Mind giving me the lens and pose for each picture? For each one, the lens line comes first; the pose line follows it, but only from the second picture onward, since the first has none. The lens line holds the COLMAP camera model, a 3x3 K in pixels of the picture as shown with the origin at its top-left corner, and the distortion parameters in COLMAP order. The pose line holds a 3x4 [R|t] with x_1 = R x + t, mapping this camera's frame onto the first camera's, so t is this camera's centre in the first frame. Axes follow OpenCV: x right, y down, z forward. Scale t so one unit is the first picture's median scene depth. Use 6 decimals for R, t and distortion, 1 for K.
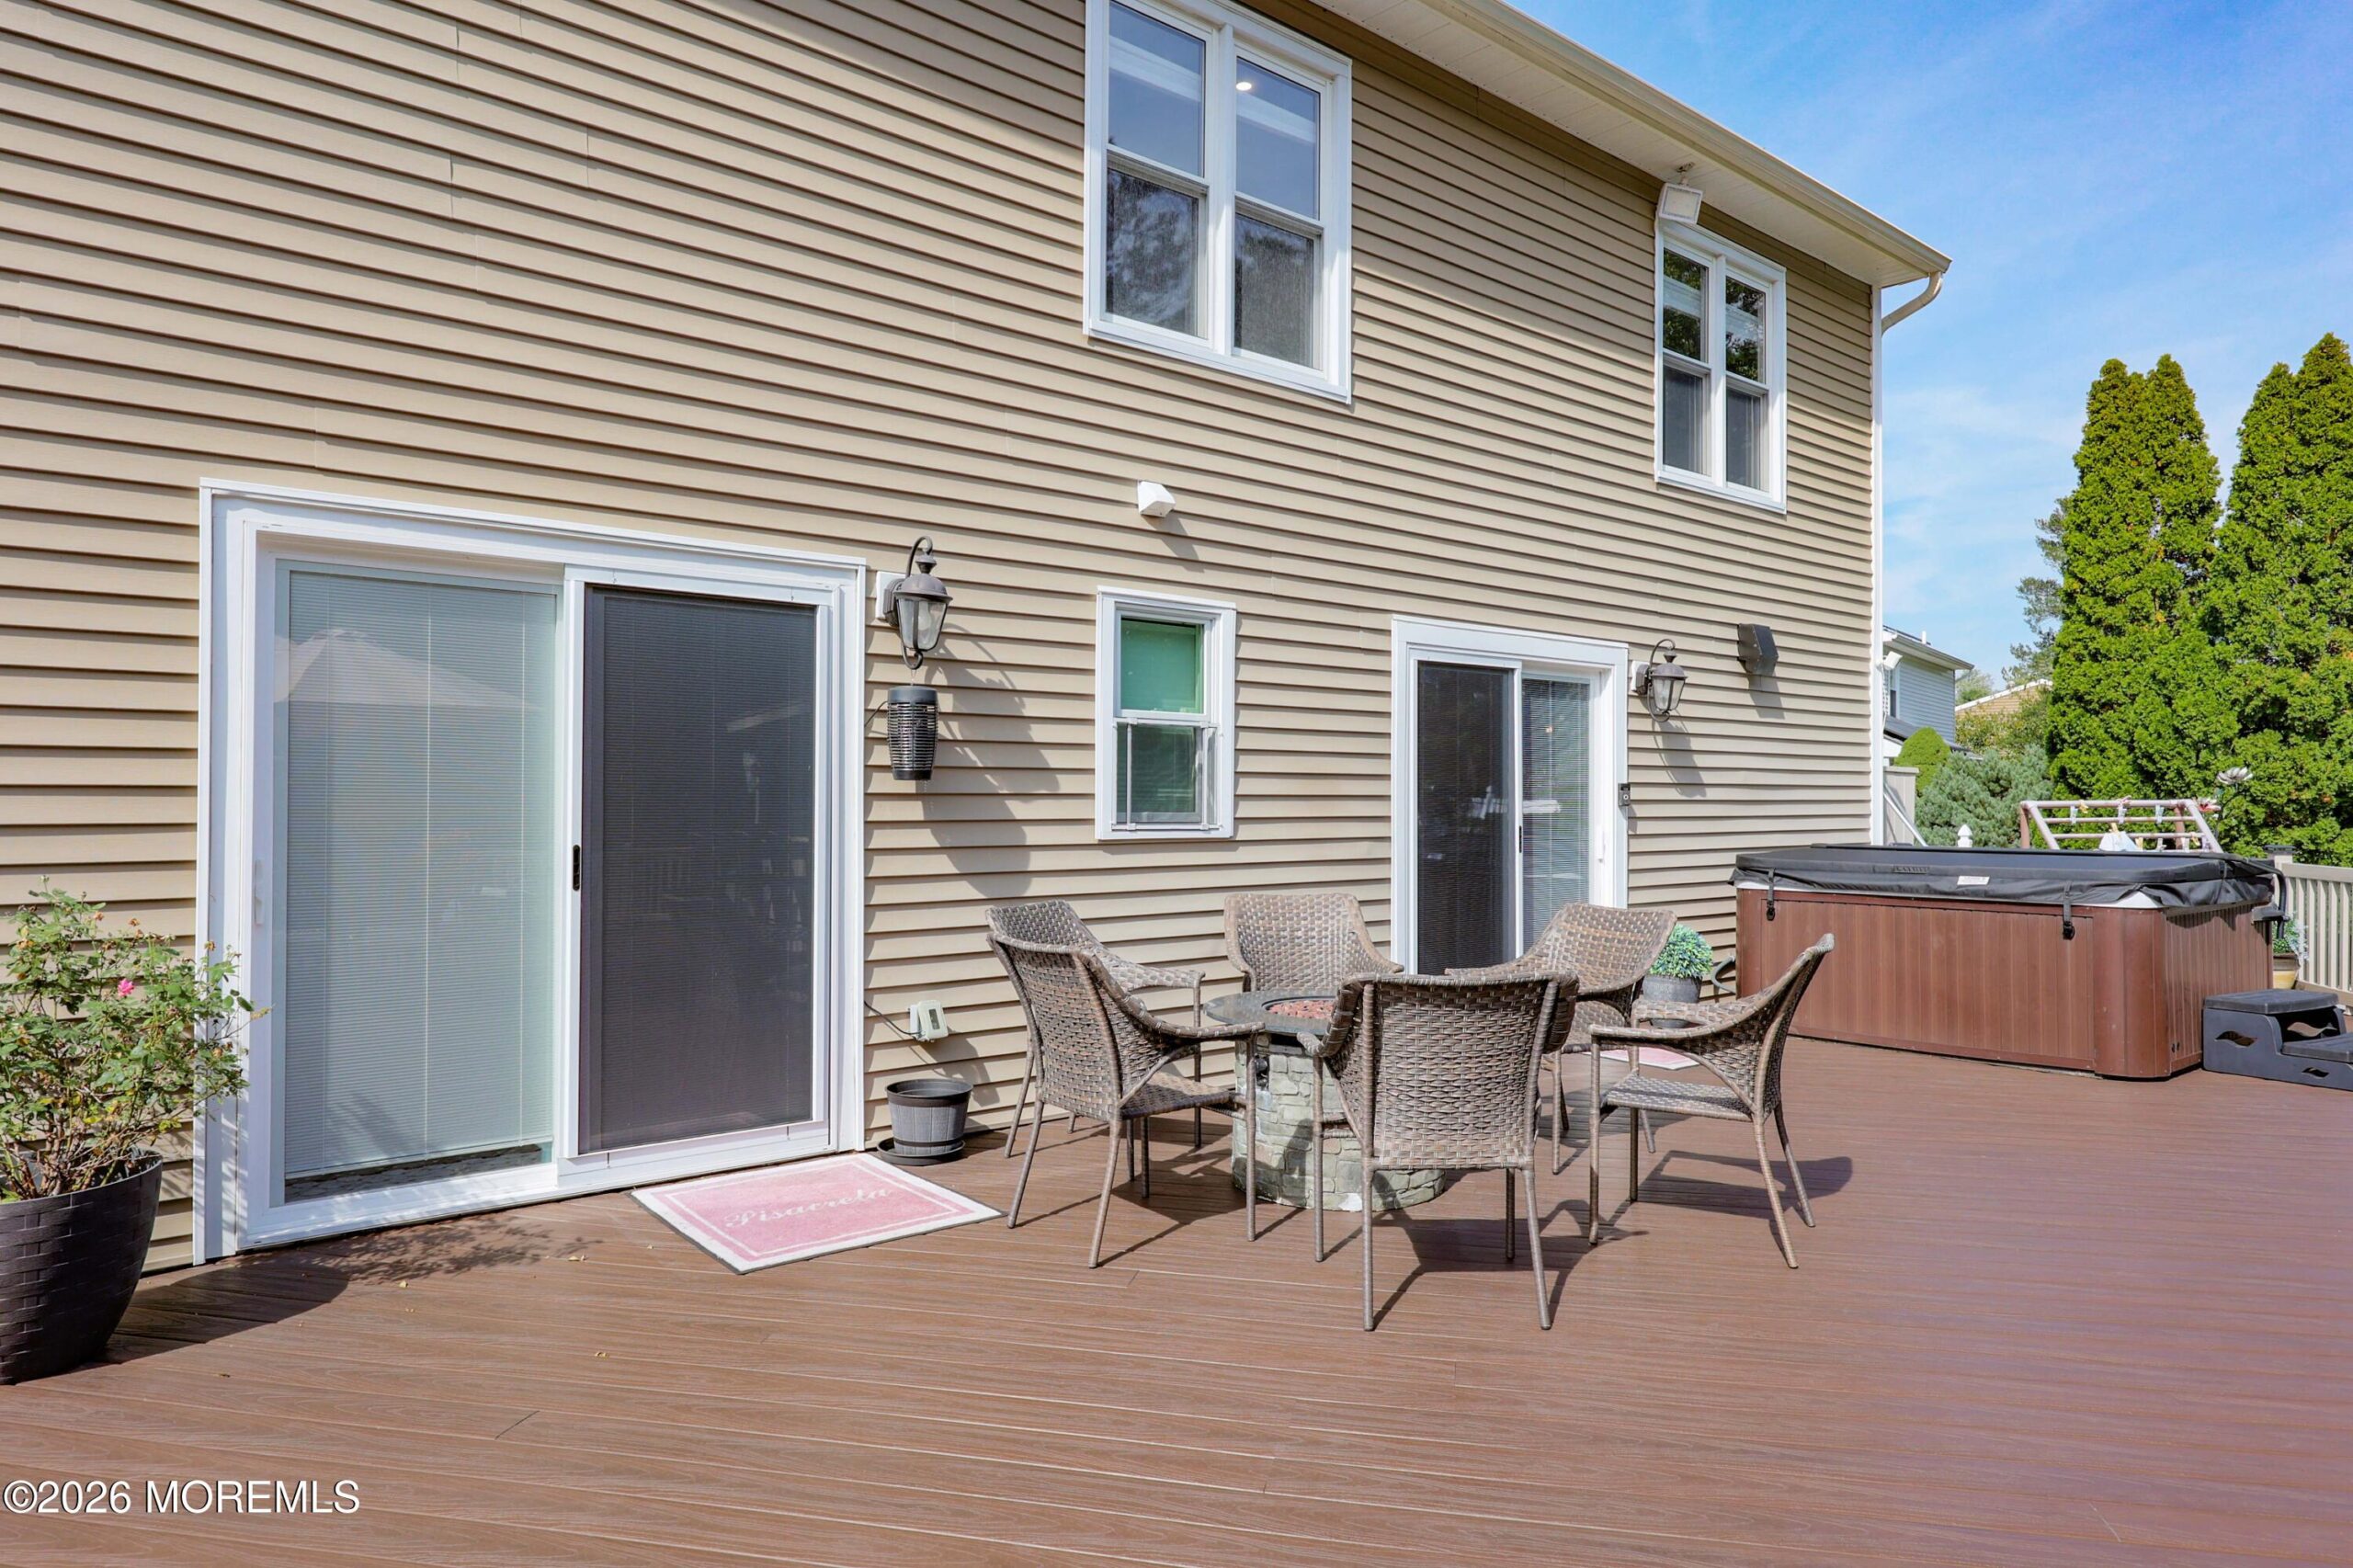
lens RADIAL K [[1439.4, 0, 1176.5], [0, 1439.4, 784.0], [0, 0, 1]] dist [0.003734, 0.002744]
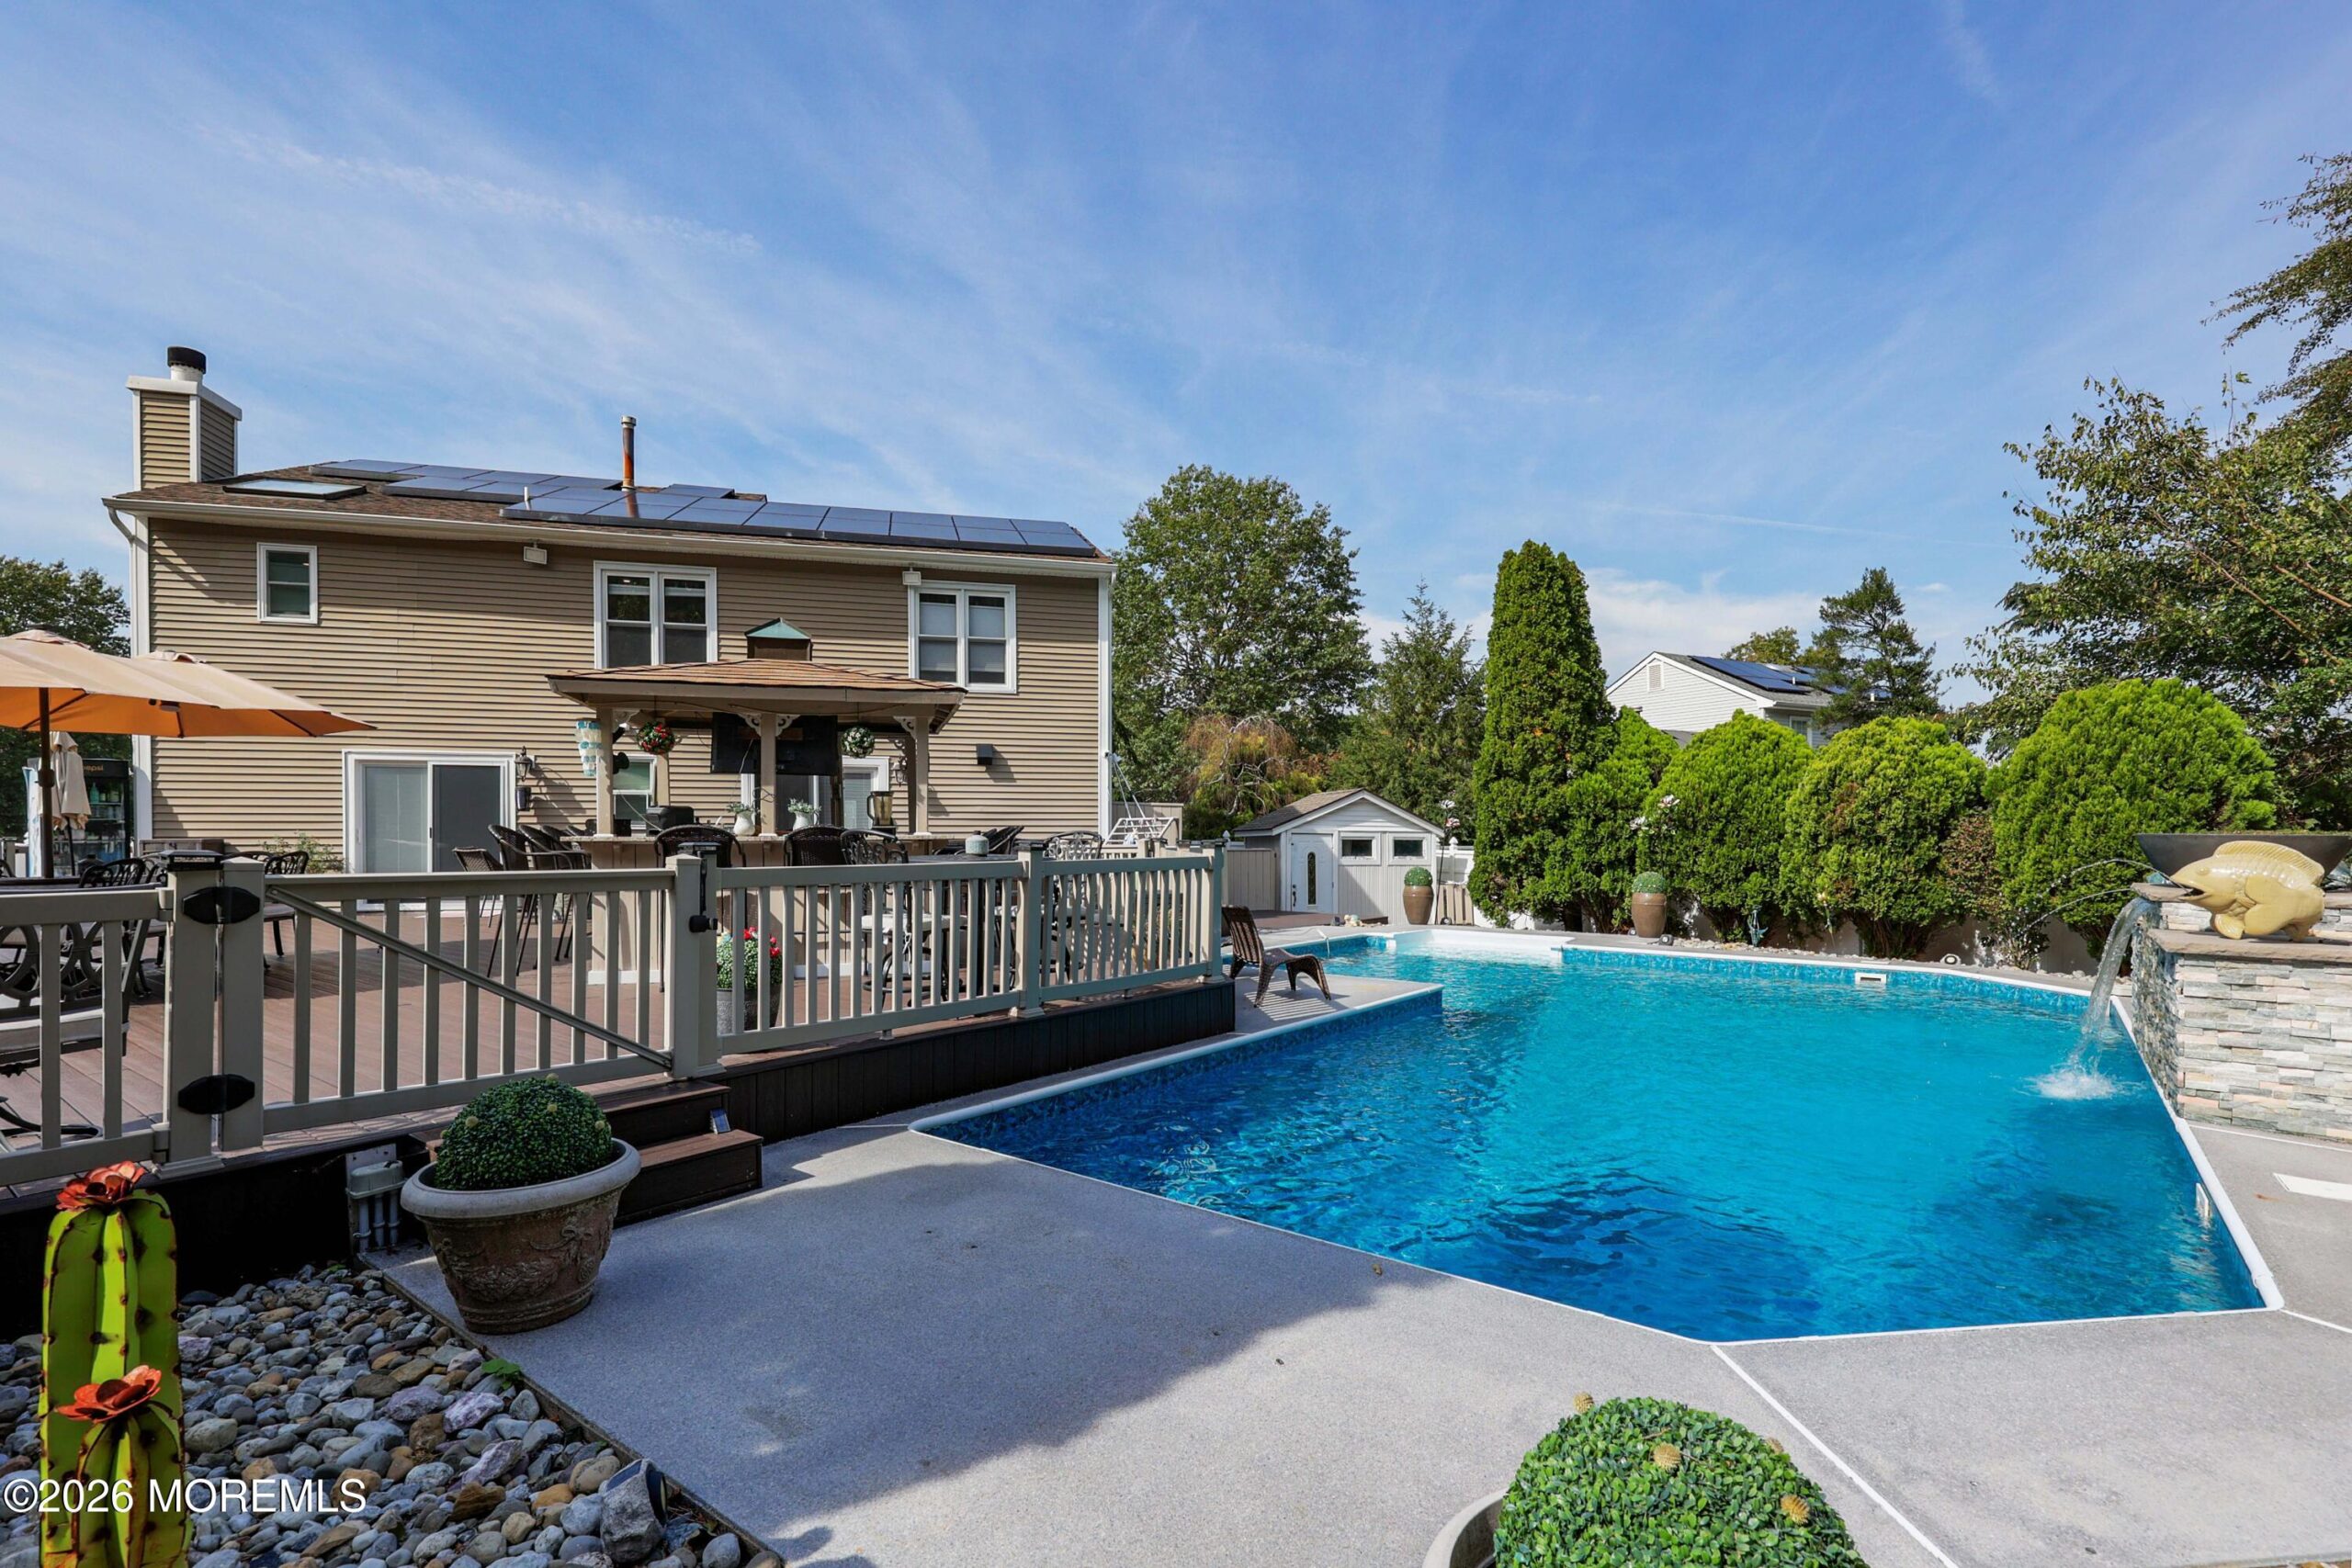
lens RADIAL K [[1066.7, 0, 1193.1], [0, 1066.7, 848.7], [0, 0, 1]] dist [0.001090, 0.000281]
pose [[0.902895, 0.004010, -0.429842, 1.654197], [0.005825, 0.999751, 0.021562, 0.028422], [0.429821, -0.021972, 0.902647, -0.484484]]
